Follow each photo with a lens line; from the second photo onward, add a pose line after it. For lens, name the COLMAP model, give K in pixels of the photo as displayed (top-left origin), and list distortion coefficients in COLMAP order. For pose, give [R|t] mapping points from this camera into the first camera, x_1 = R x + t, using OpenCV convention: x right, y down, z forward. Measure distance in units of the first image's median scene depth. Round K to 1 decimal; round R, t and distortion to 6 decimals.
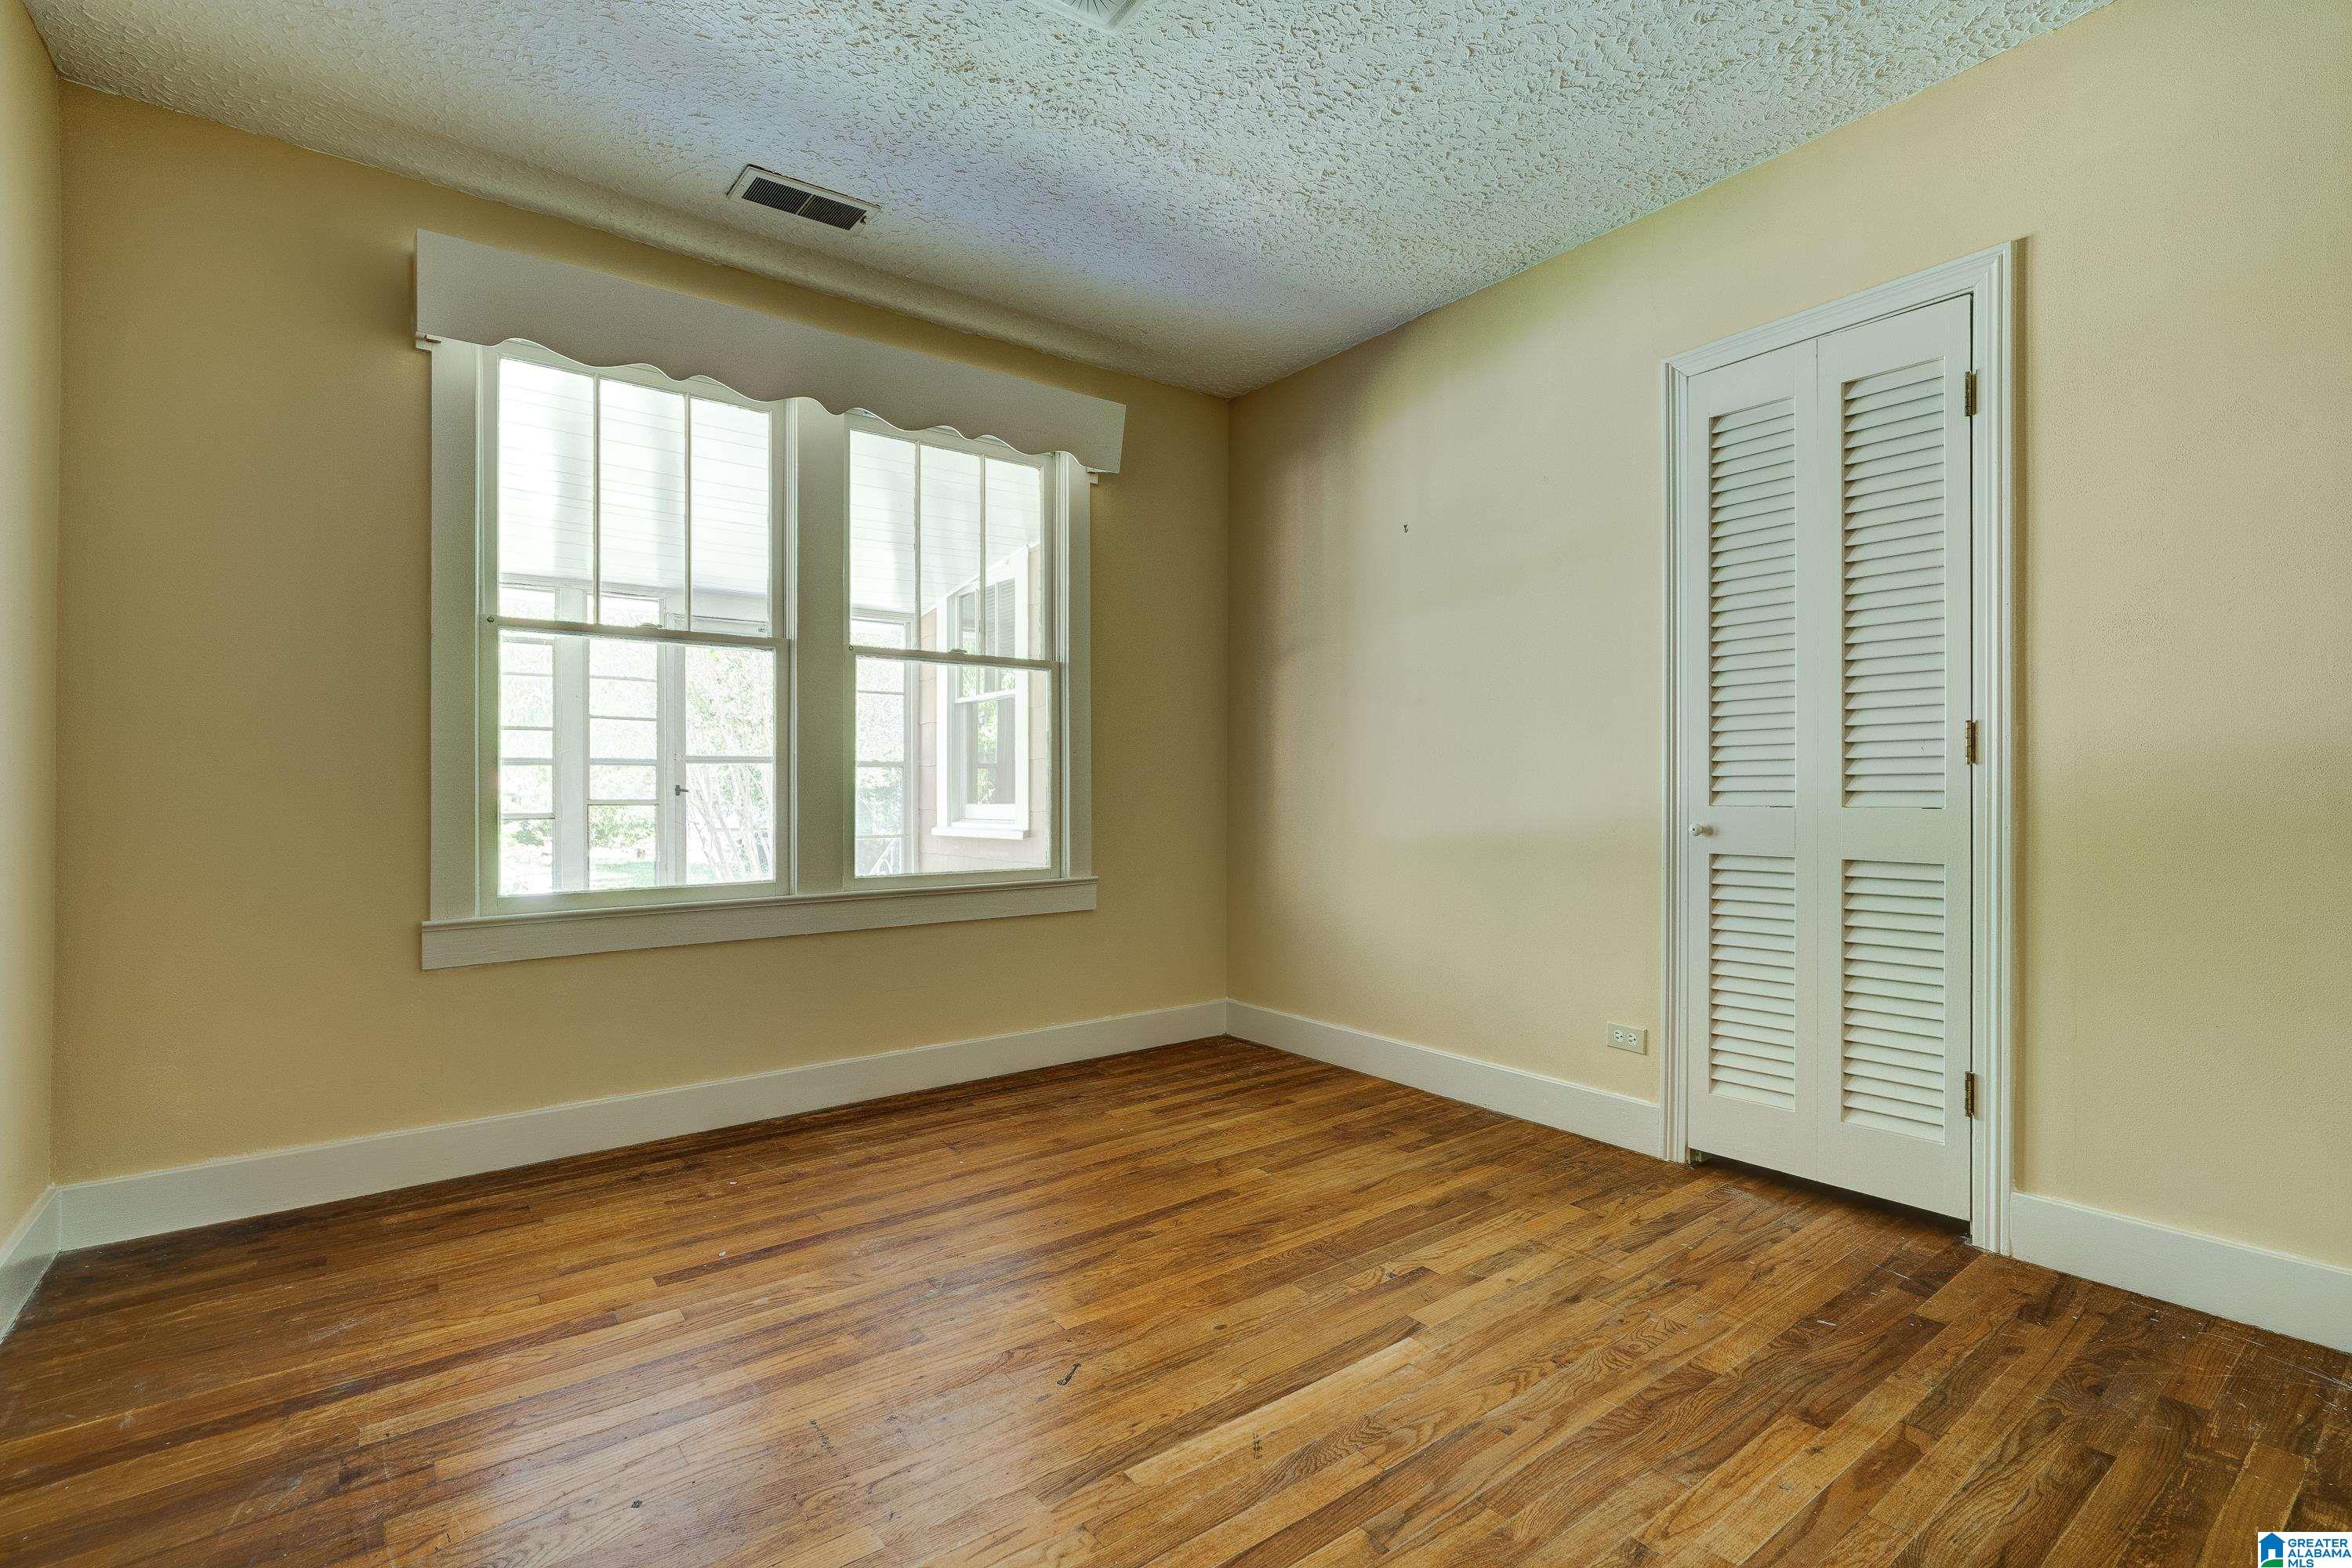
lens RADIAL K [[1071.1, 0, 1174.2], [0, 1071.1, 790.7], [0, 0, 1]] dist [-0.000540, 0.000164]
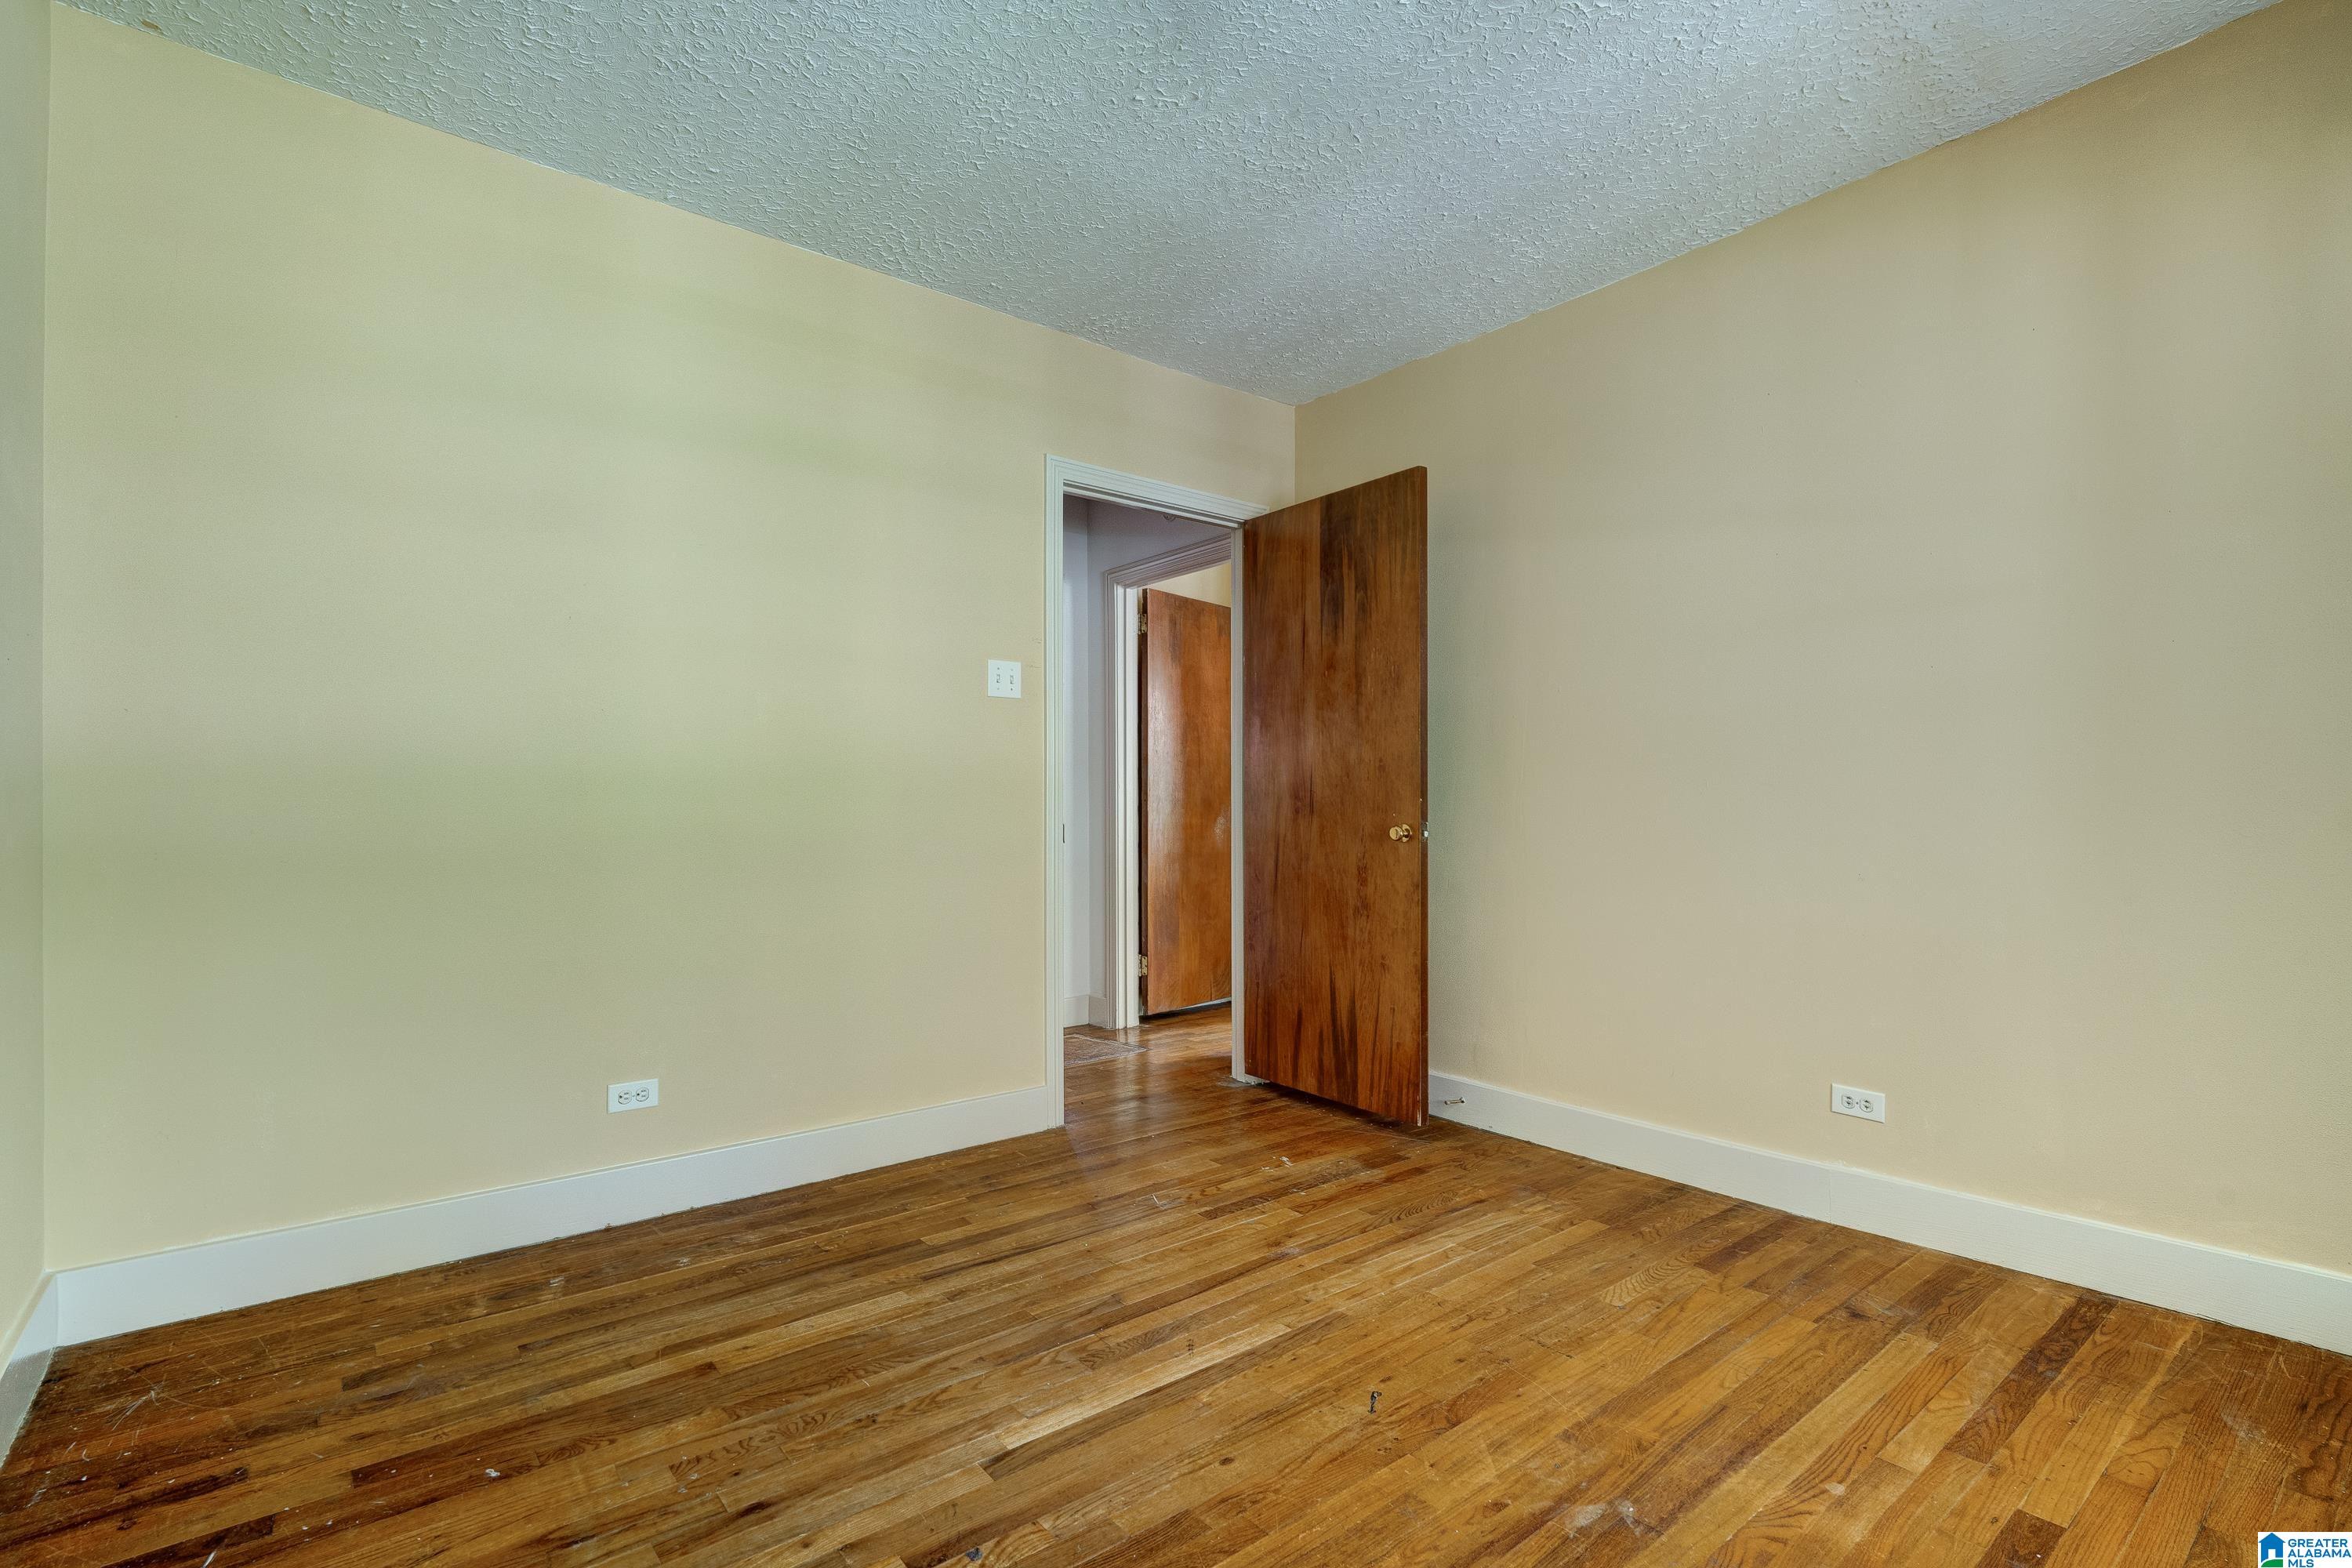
lens RADIAL K [[1071.1, 0, 1172.6], [0, 1071.1, 791.3], [0, 0, 1]] dist [-0.000540, 0.000164]
pose [[-0.999547, 0.008407, -0.028909, 0.113443], [0.008912, 0.999809, -0.017384, -0.007755], [0.028757, -0.017633, -0.999431, 1.983215]]
